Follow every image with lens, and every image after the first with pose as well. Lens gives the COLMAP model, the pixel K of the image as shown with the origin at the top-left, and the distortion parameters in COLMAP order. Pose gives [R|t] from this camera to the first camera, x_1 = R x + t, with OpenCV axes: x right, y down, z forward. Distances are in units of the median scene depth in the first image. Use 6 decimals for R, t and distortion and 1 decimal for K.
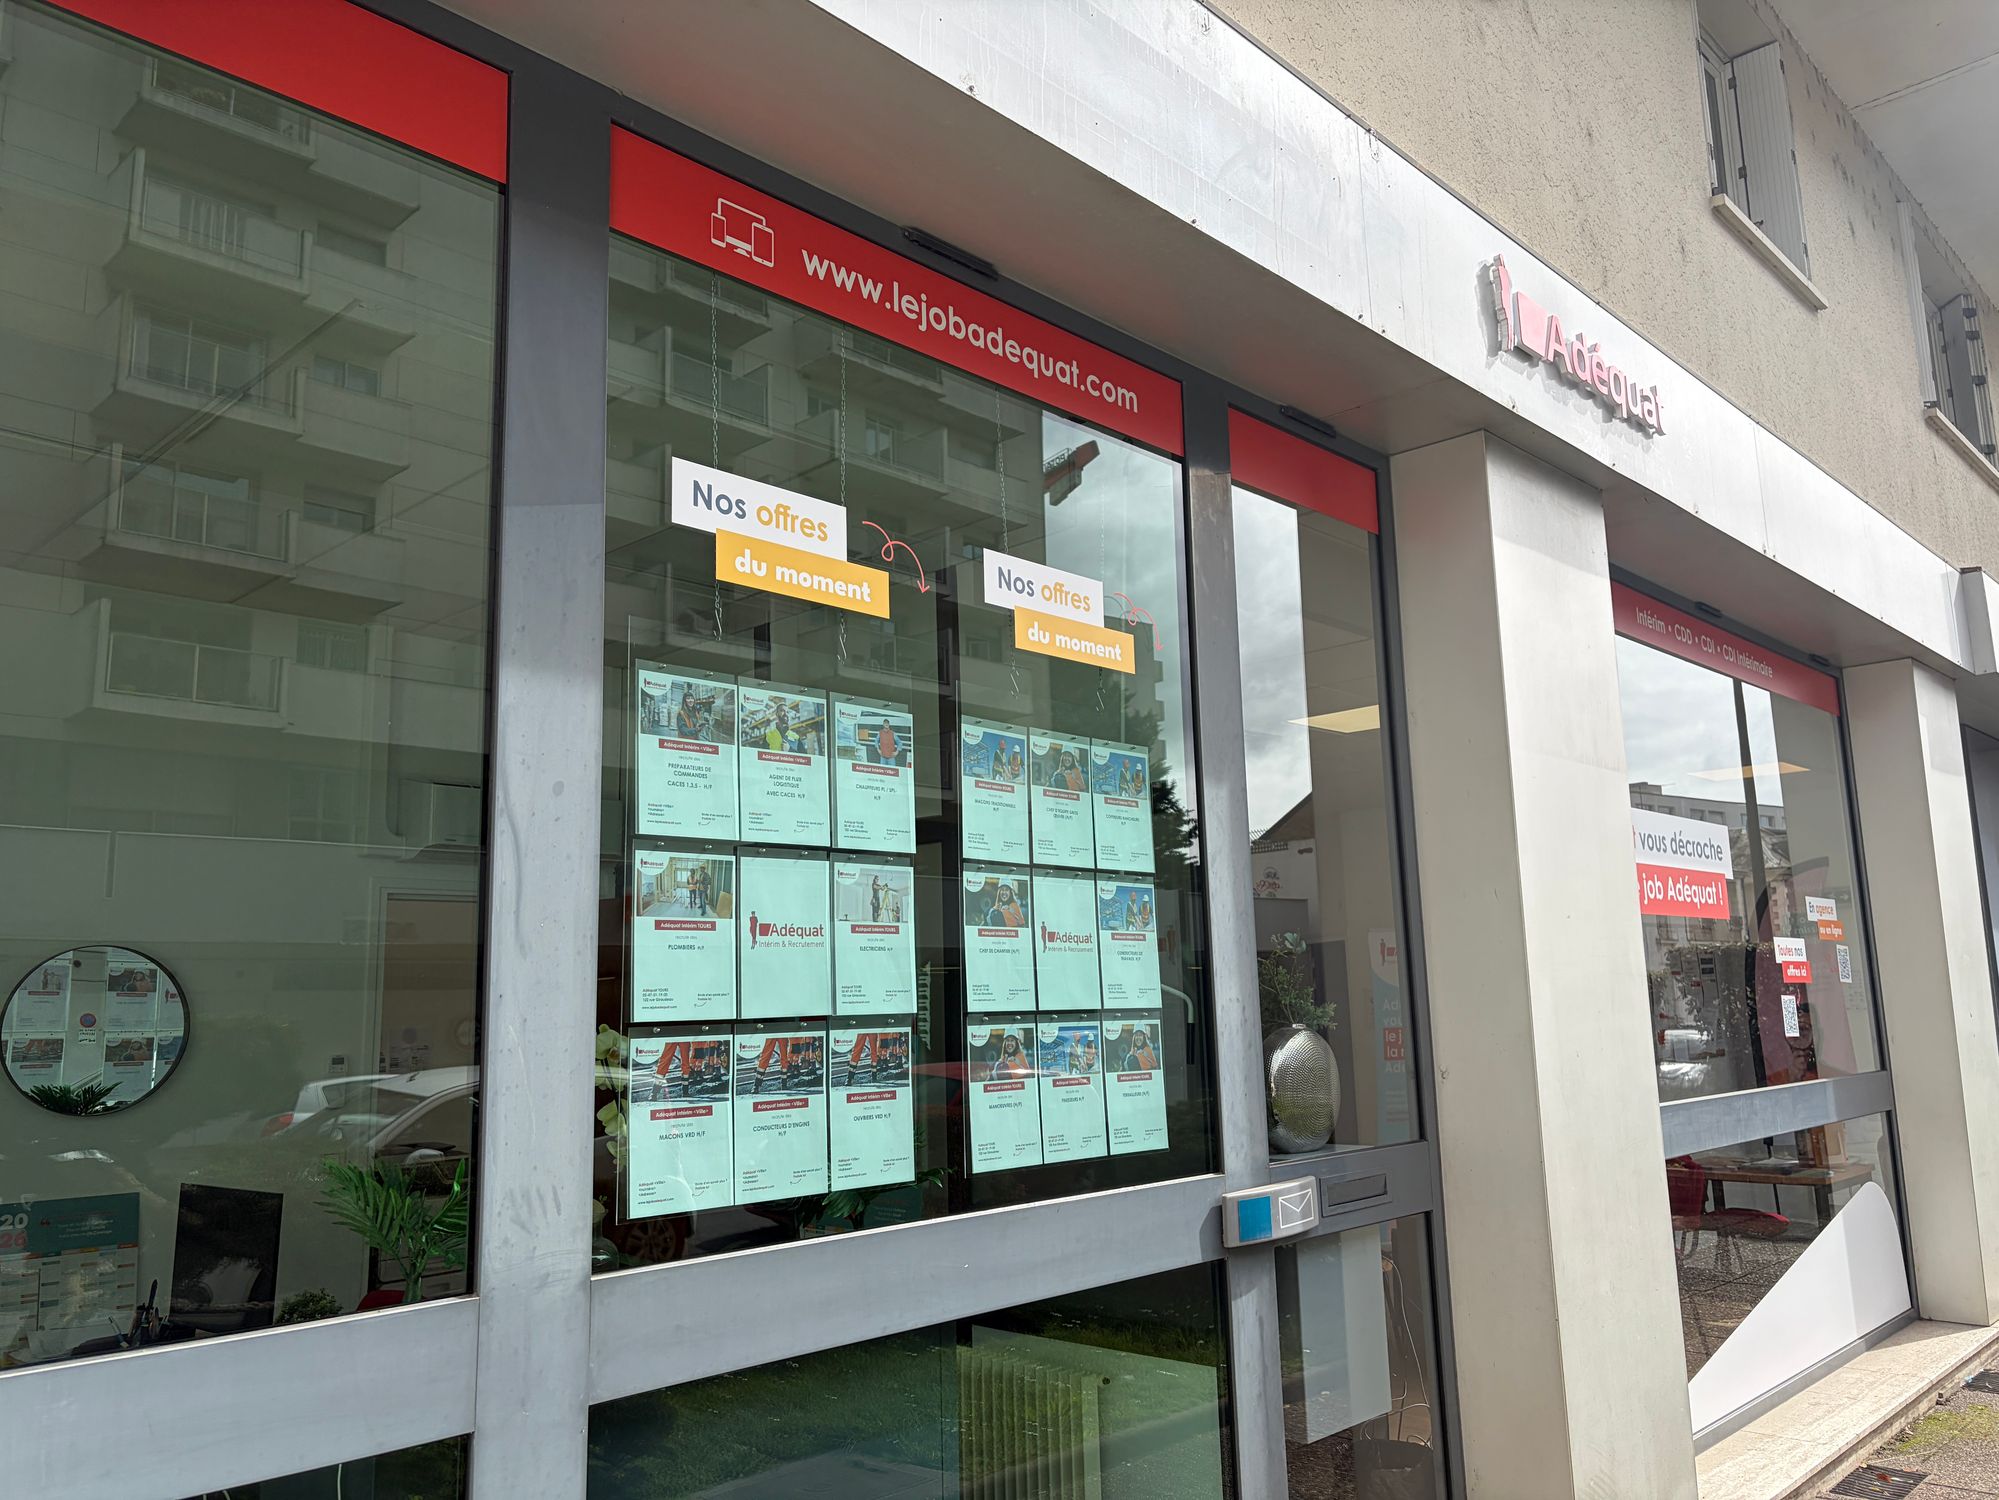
lens RADIAL K [[1503.7, 0, 1047.6], [0, 1503.7, 755.1], [0, 0, 1]] dist [0.134665, -0.127697]
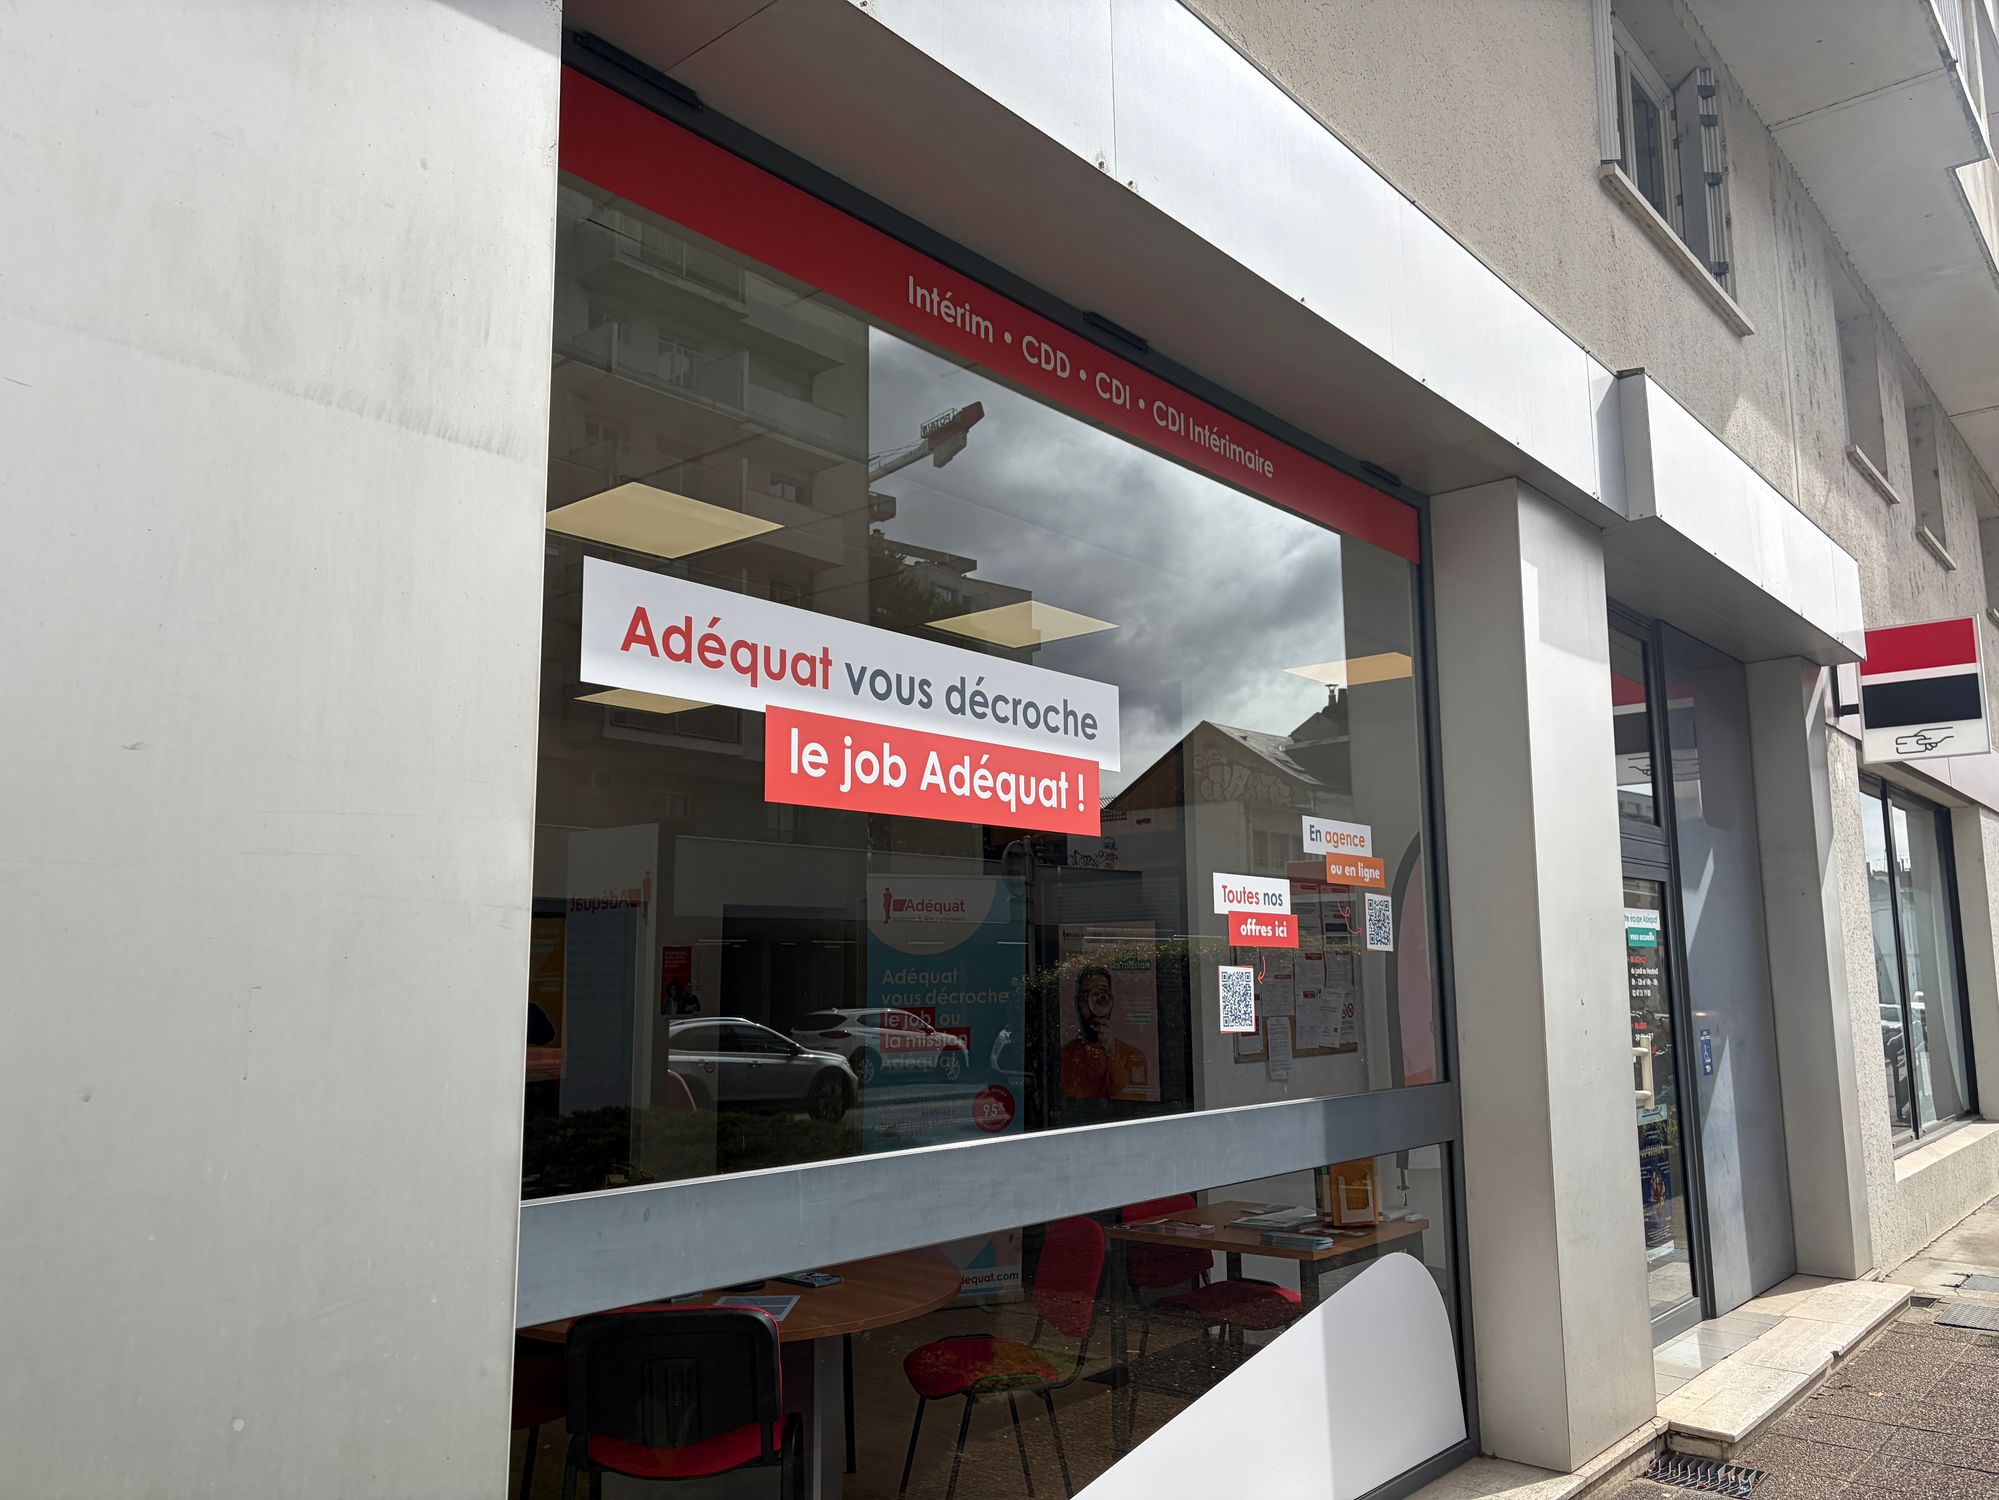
lens RADIAL K [[1500.8, 0, 999.5], [0, 1500.8, 750.0], [0, 0, 1]] dist [0.056159, -0.002493]
pose [[0.999258, 0.026279, 0.028141, 0.696135], [-0.026645, 0.999564, 0.012717, 0.119881], [-0.027795, -0.013457, 0.999523, 0.750309]]
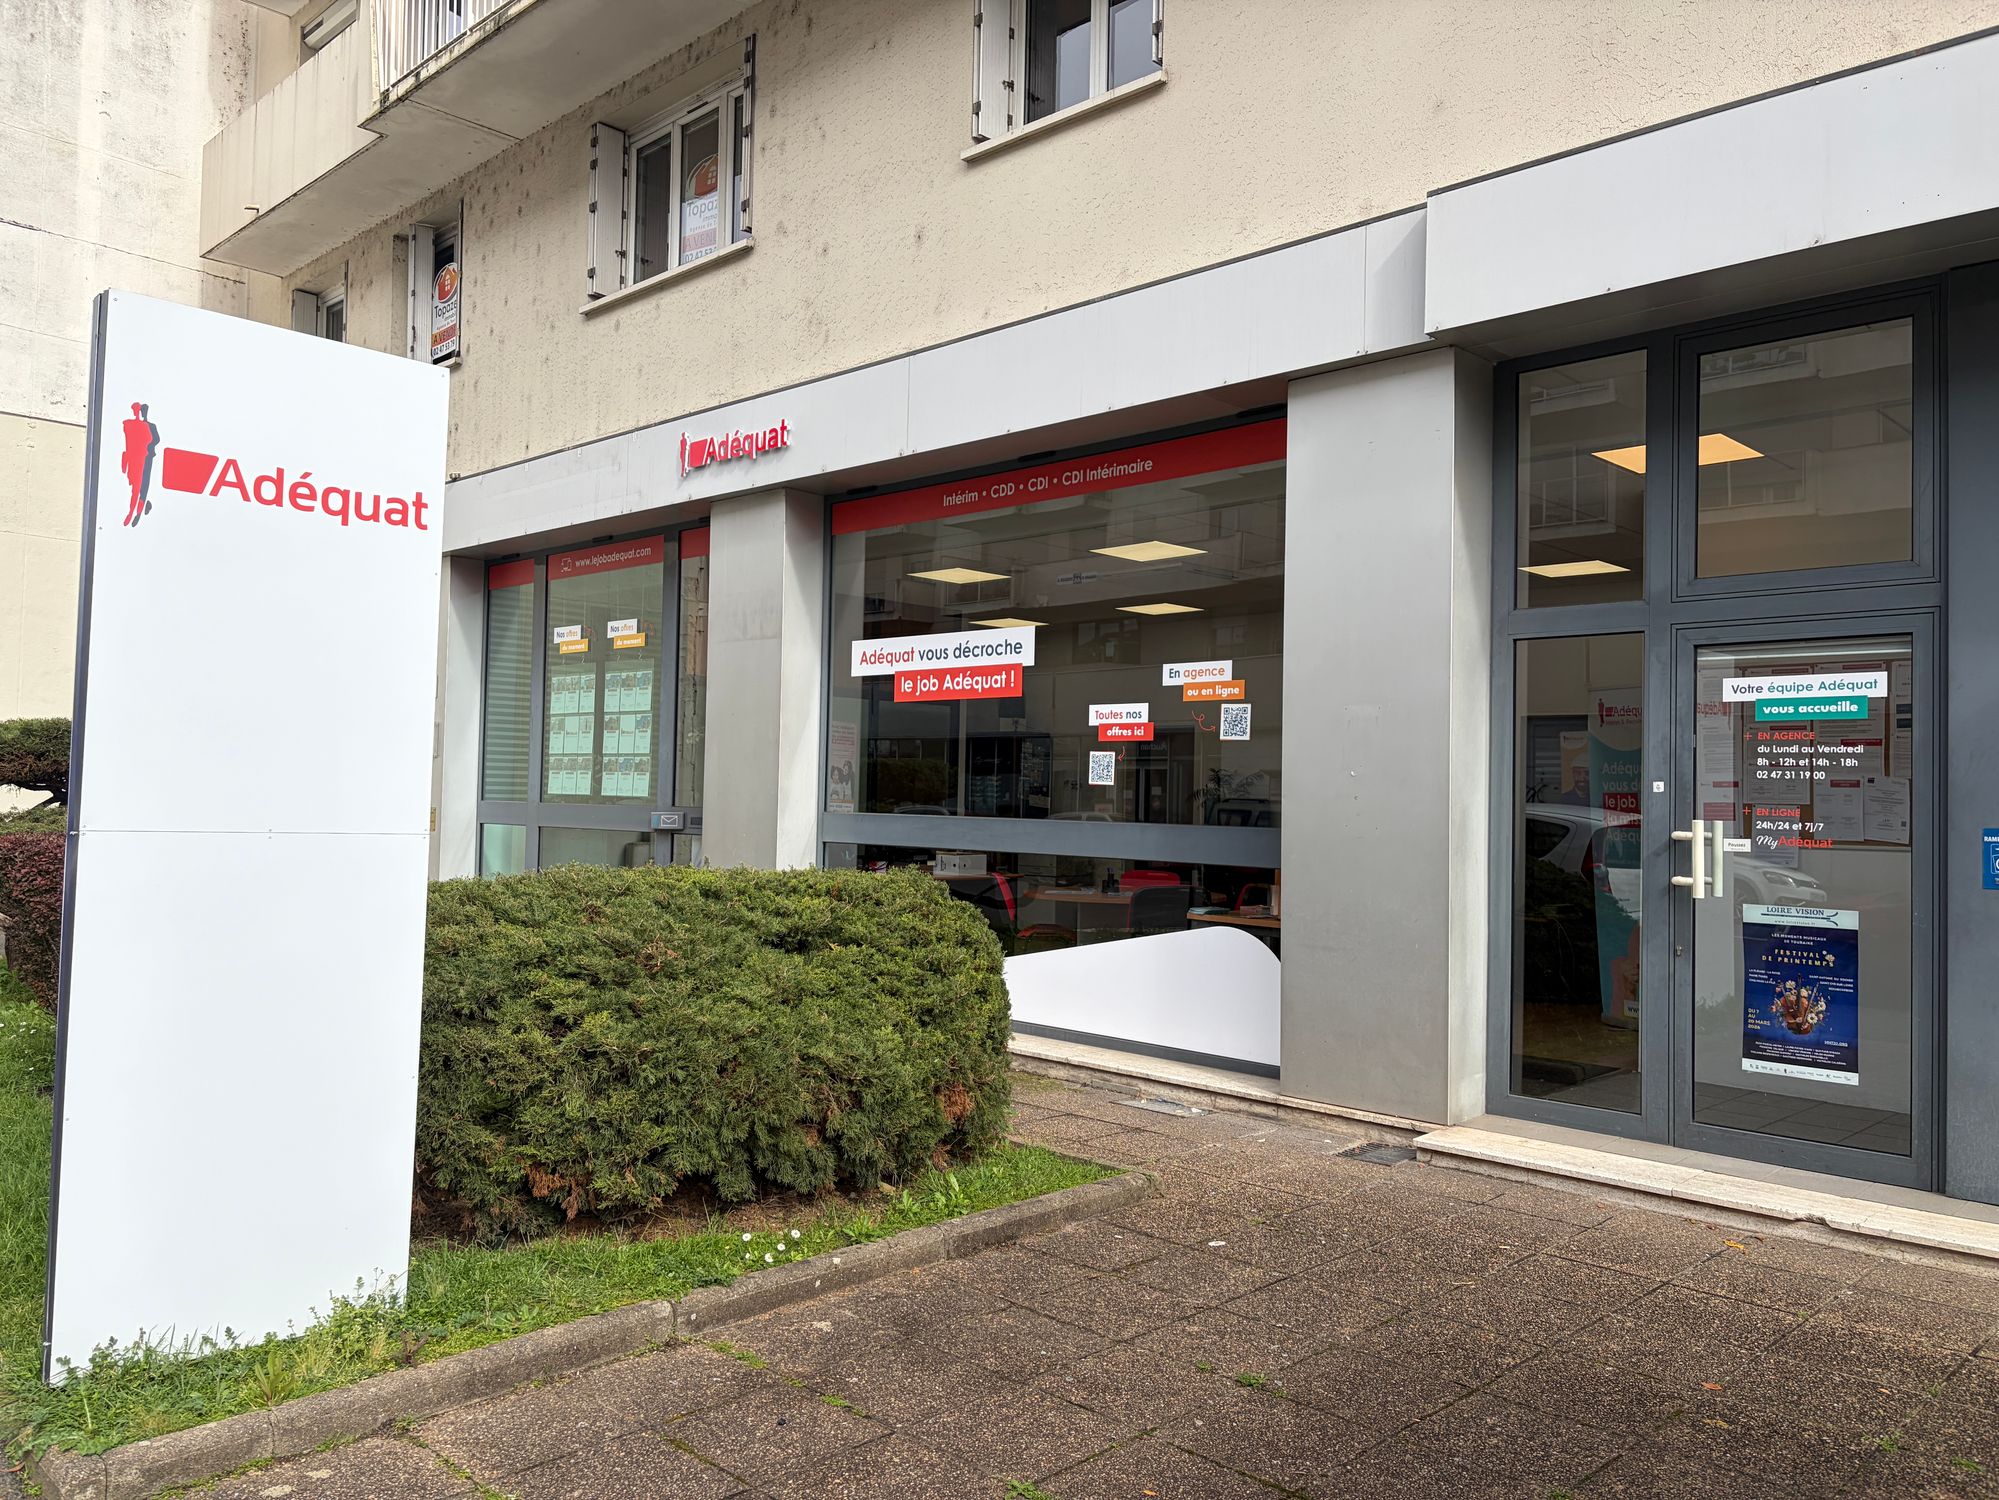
lens RADIAL K [[1503.7, 0, 1047.6], [0, 1503.7, 755.1], [0, 0, 1]] dist [0.134665, -0.127697]
pose [[-0.016698, 0.002892, -0.999856, 3.187566], [0.147001, 0.989136, 0.000406, 0.289631], [0.988995, -0.146973, -0.016942, 1.865201]]
